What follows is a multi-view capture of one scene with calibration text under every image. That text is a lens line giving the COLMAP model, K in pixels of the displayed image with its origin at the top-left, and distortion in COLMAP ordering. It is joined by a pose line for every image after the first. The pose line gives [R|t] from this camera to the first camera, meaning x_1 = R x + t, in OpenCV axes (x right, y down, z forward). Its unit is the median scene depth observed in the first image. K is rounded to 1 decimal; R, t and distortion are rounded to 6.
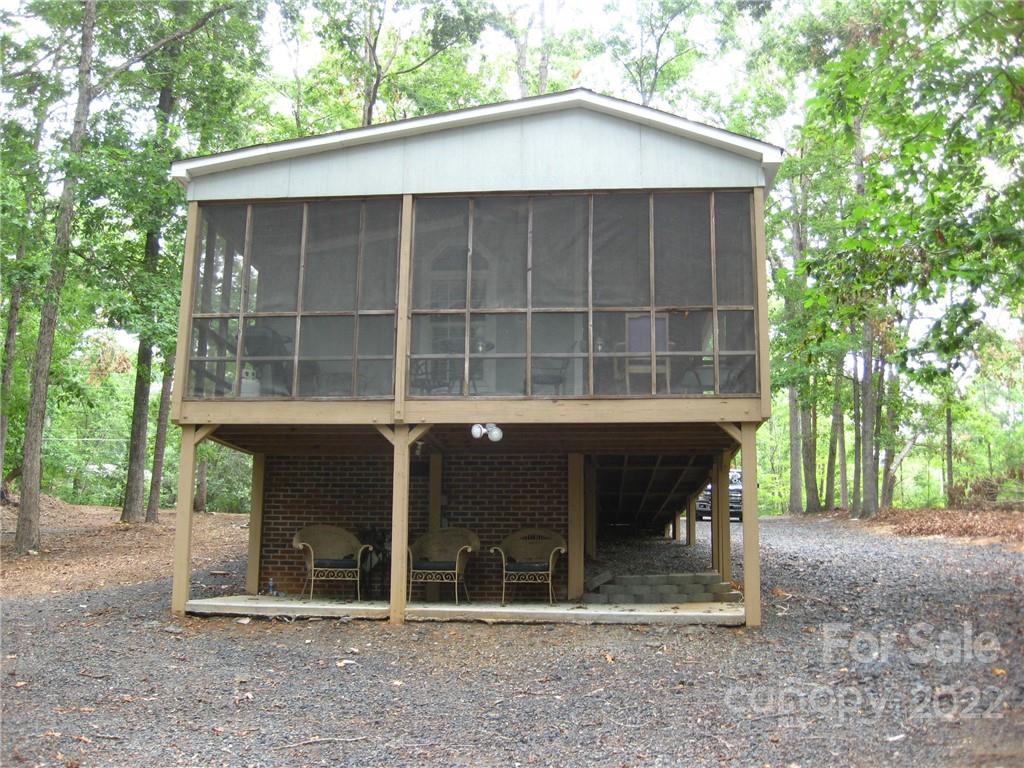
lens RADIAL K [[1067.4, 0, 512.0], [0, 1067.4, 384.0], [0, 0, 1]] dist [-0.175561, 0.155324]
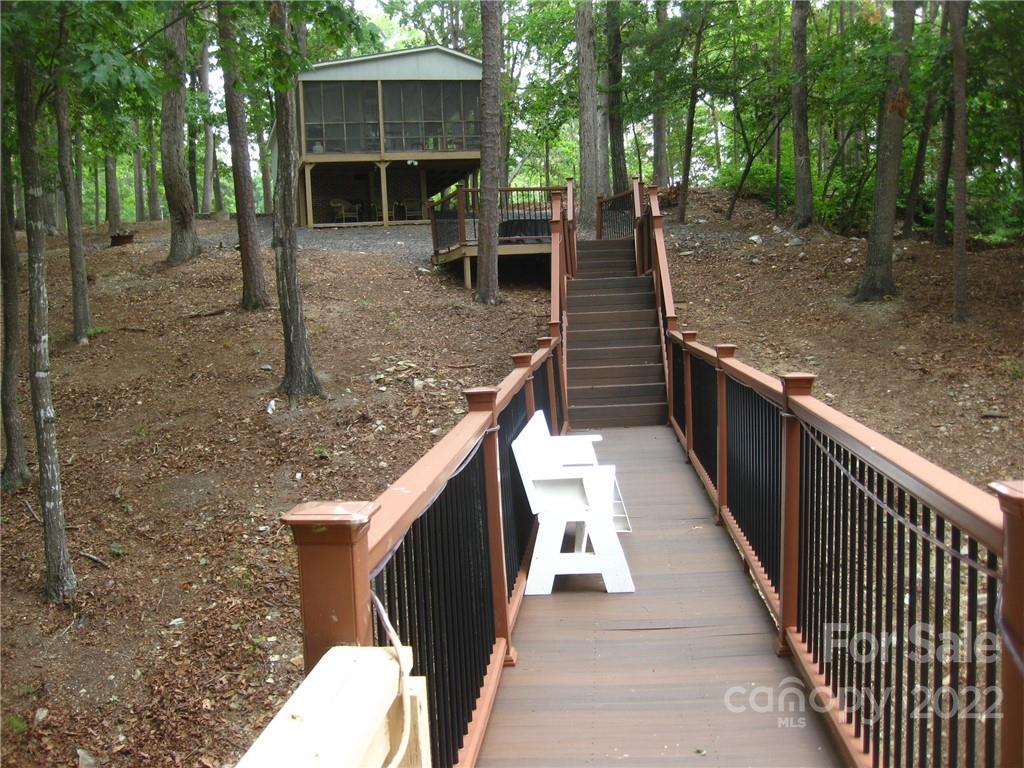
lens RADIAL K [[1067.4, 0, 512.0], [0, 1067.4, 384.0], [0, 0, 1]] dist [-0.175561, 0.155324]
pose [[0.931913, -0.088873, 0.351624, -0.854550], [-0.004078, 0.966883, 0.255186, -0.113279], [-0.362658, -0.239245, 0.900689, -1.929480]]
